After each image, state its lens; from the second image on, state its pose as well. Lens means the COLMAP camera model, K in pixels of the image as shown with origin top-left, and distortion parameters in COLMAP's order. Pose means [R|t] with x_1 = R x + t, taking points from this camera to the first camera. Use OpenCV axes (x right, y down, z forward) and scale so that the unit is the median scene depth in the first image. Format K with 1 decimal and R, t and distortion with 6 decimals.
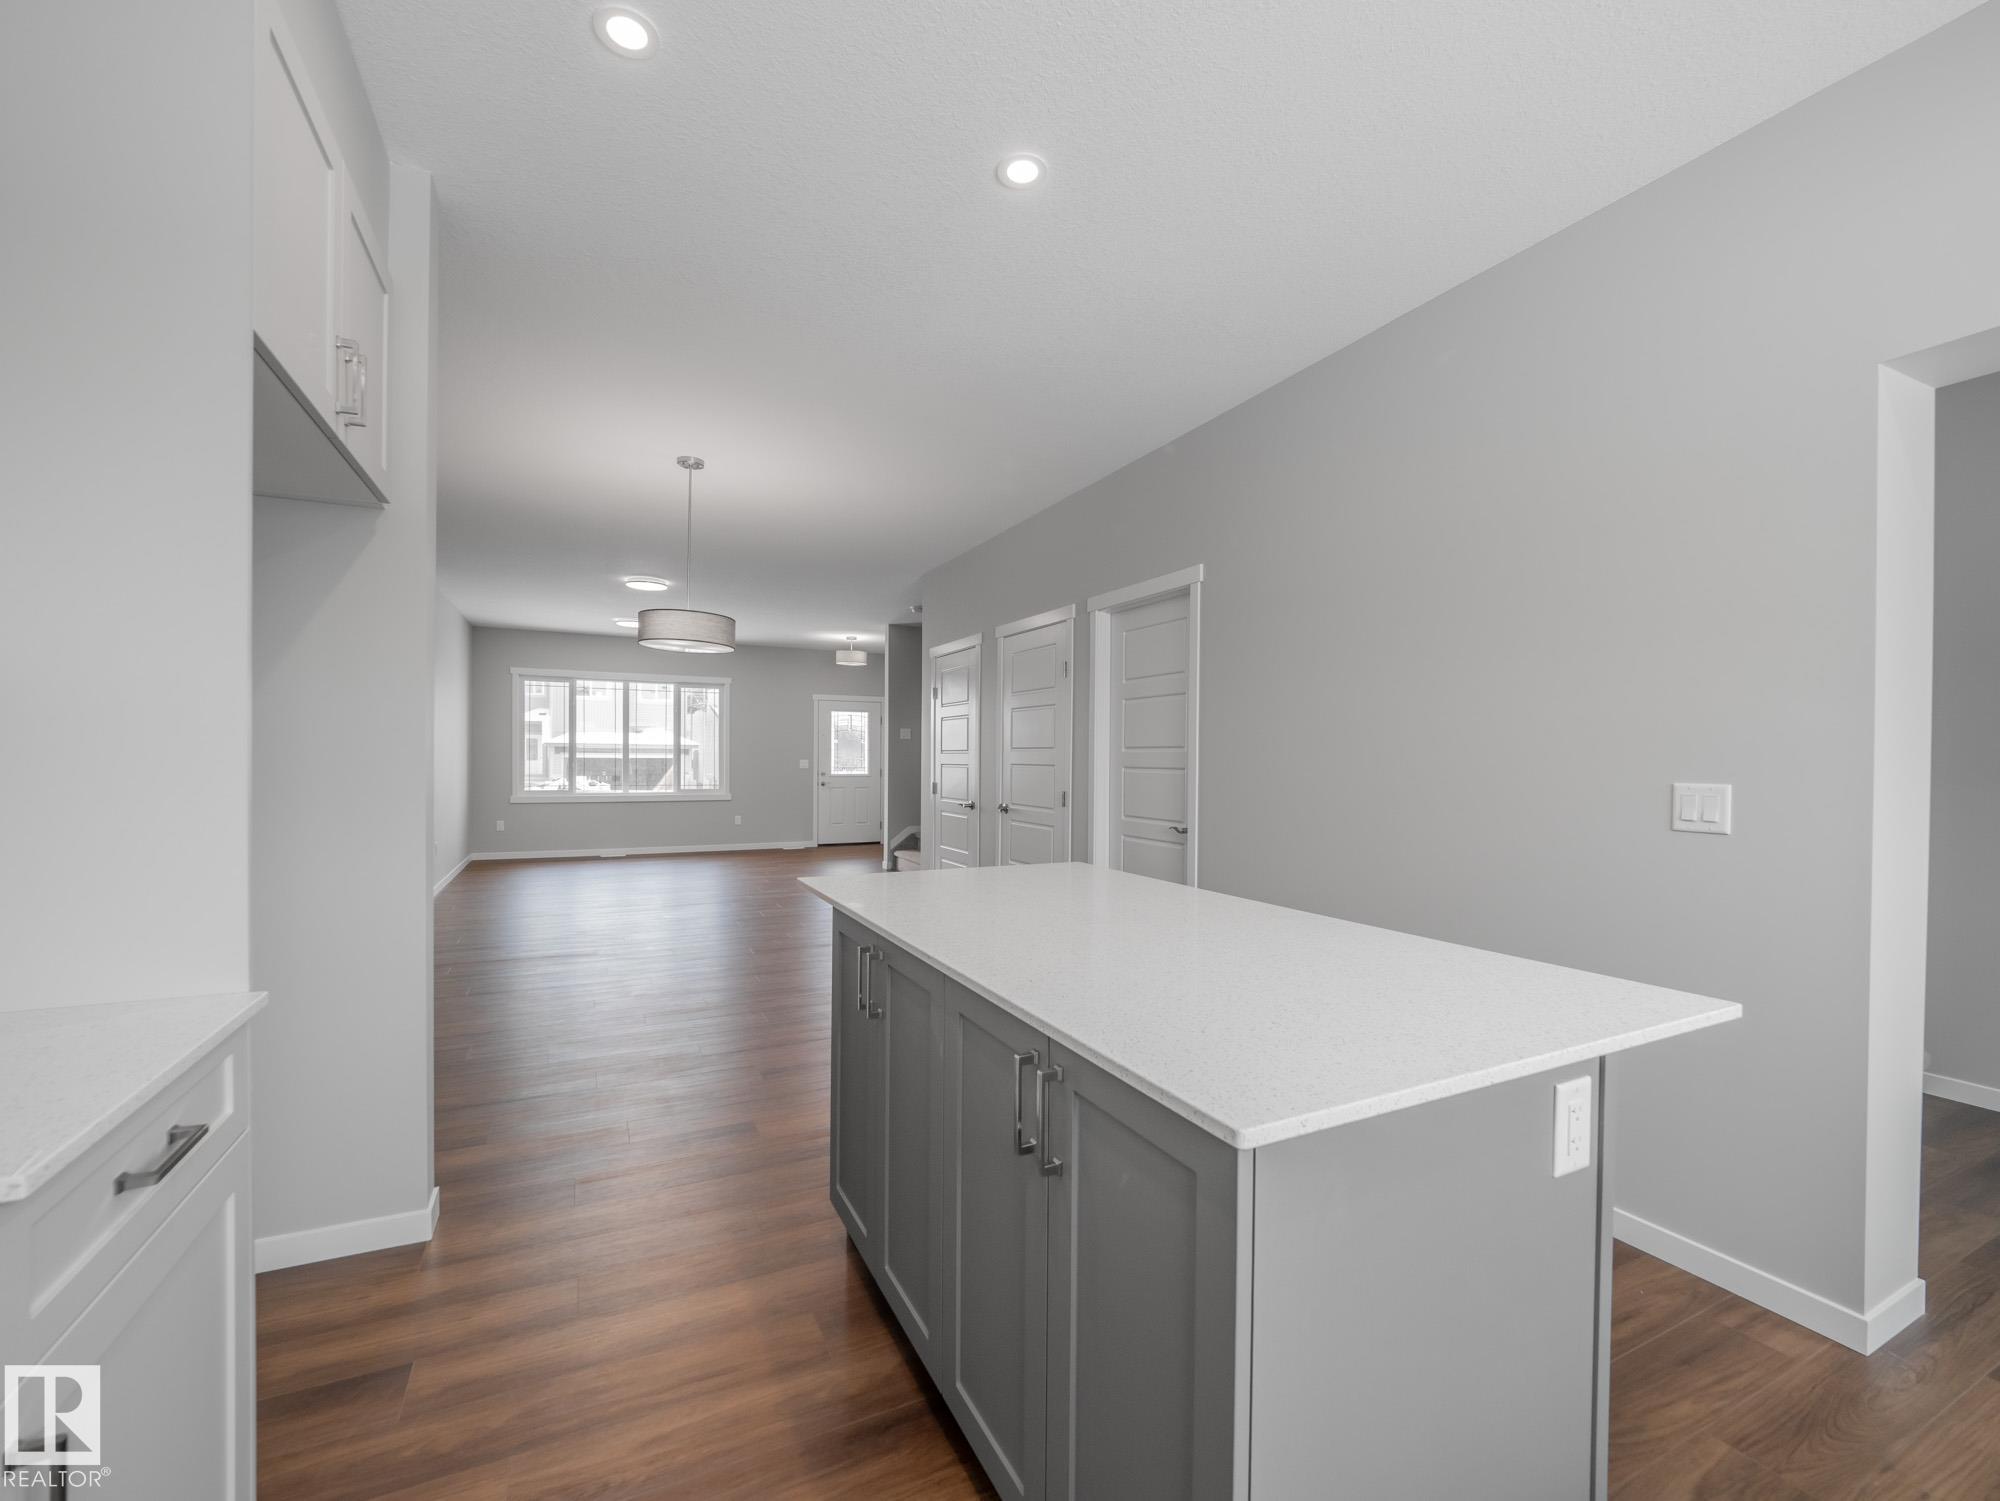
lens RADIAL K [[841.9, 0, 1005.0], [0, 841.9, 758.9], [0, 0, 1]] dist [0.000644, -0.004952]
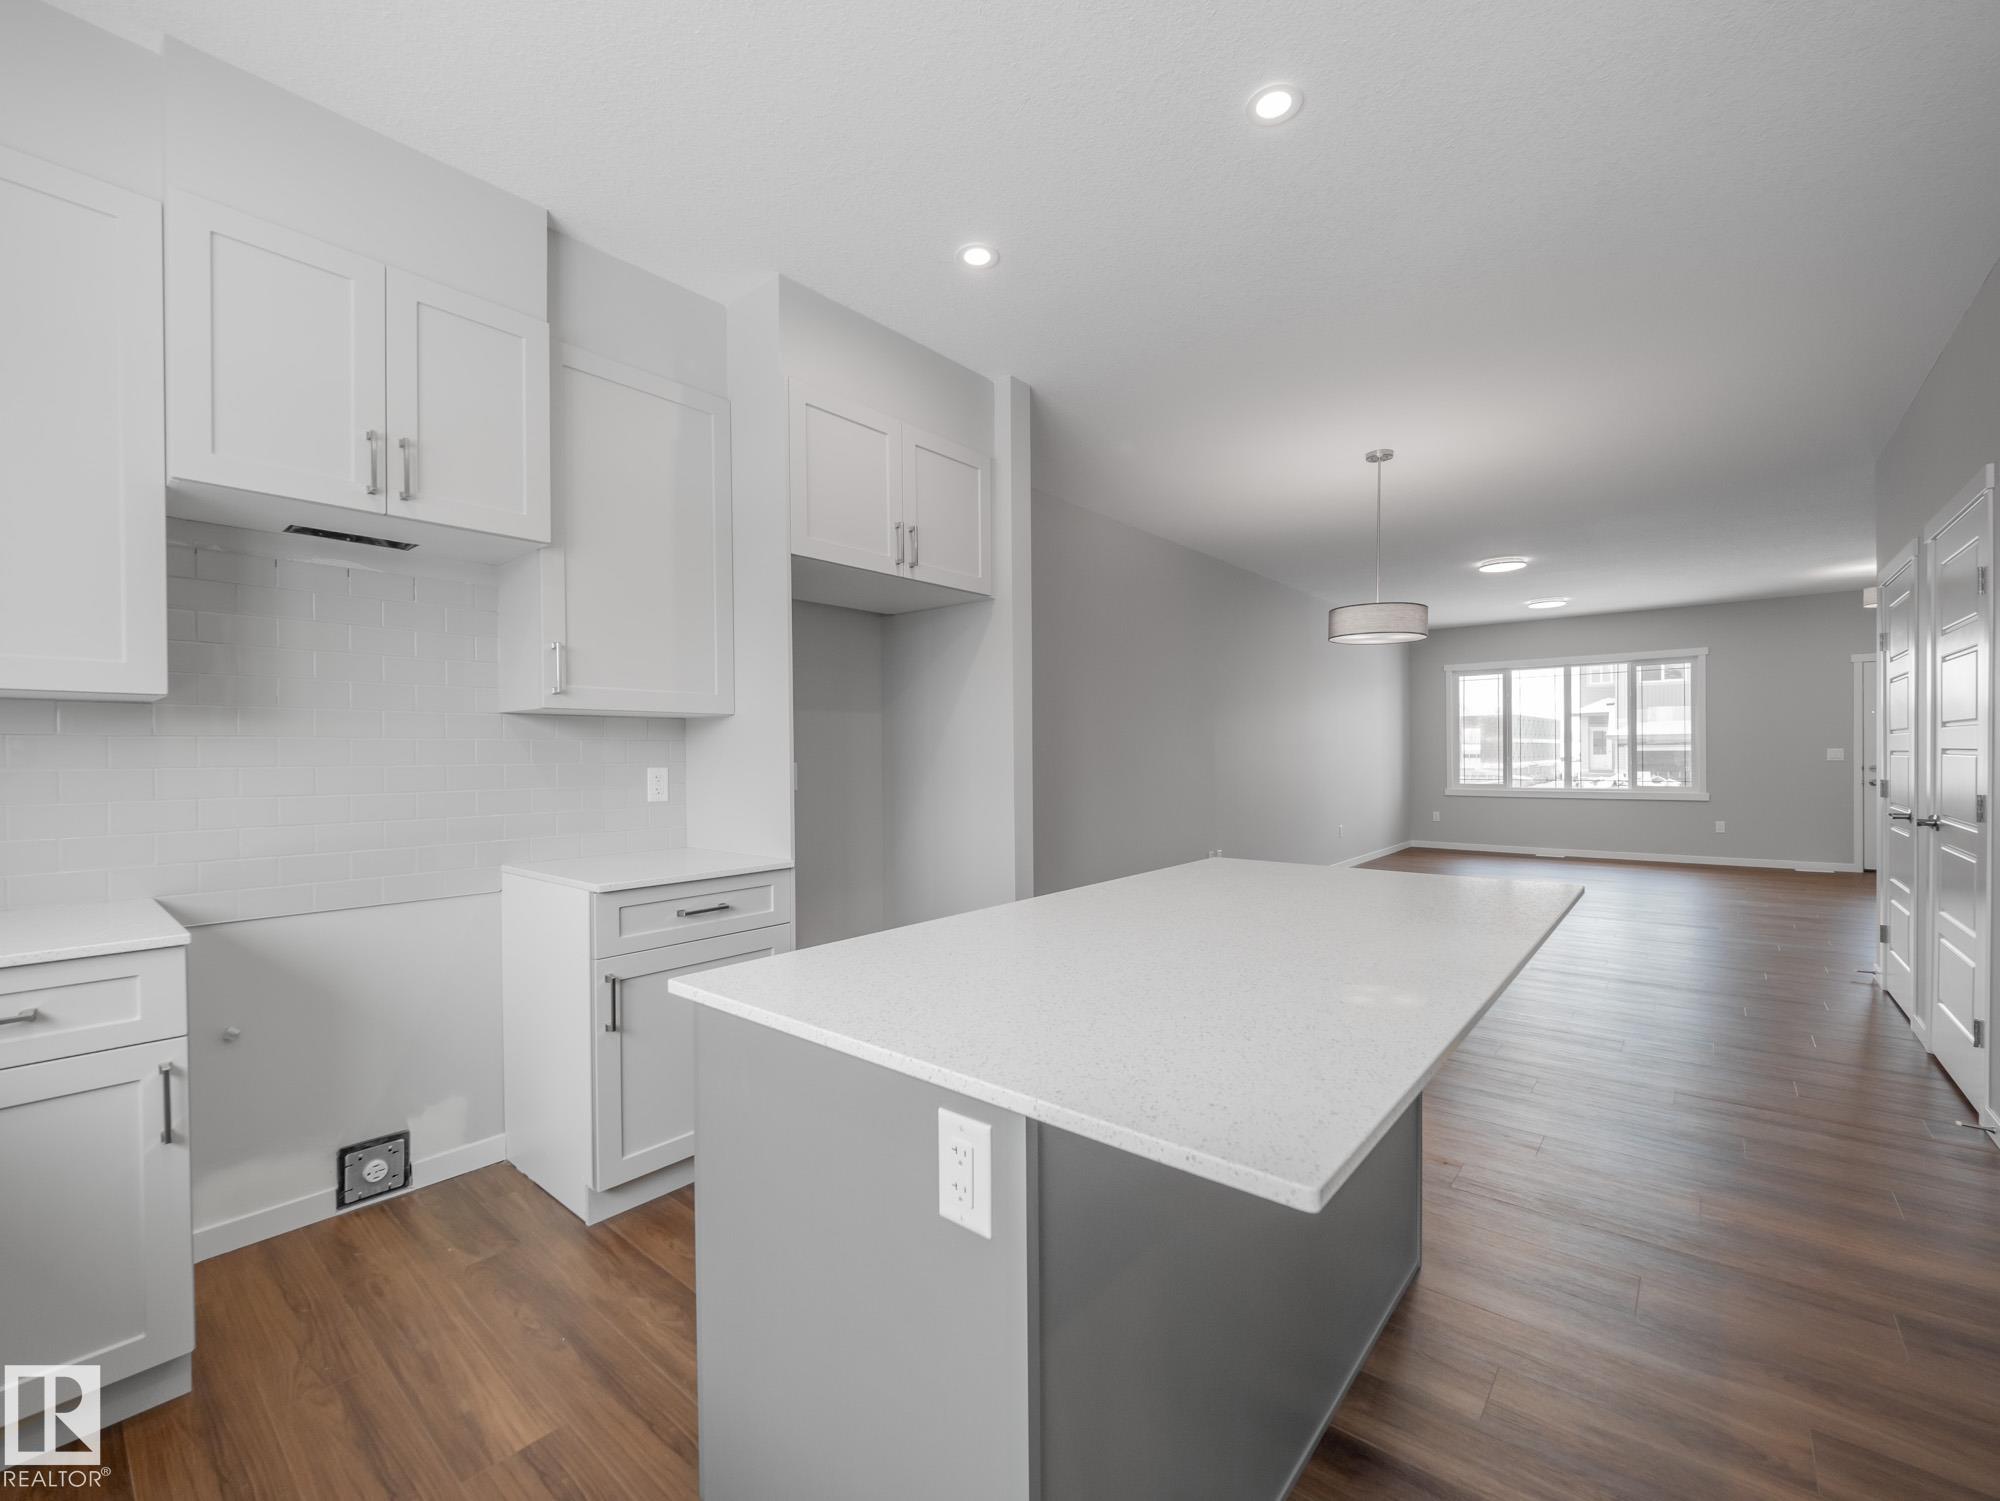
lens RADIAL K [[841.9, 0, 988.6], [0, 841.9, 748.4], [0, 0, 1]] dist [0.000644, -0.004952]
pose [[0.387879, -0.018852, -0.921517, 0.144739], [0.012438, 0.999807, -0.015218, 0.003127], [0.921626, -0.005559, 0.388039, 0.069317]]
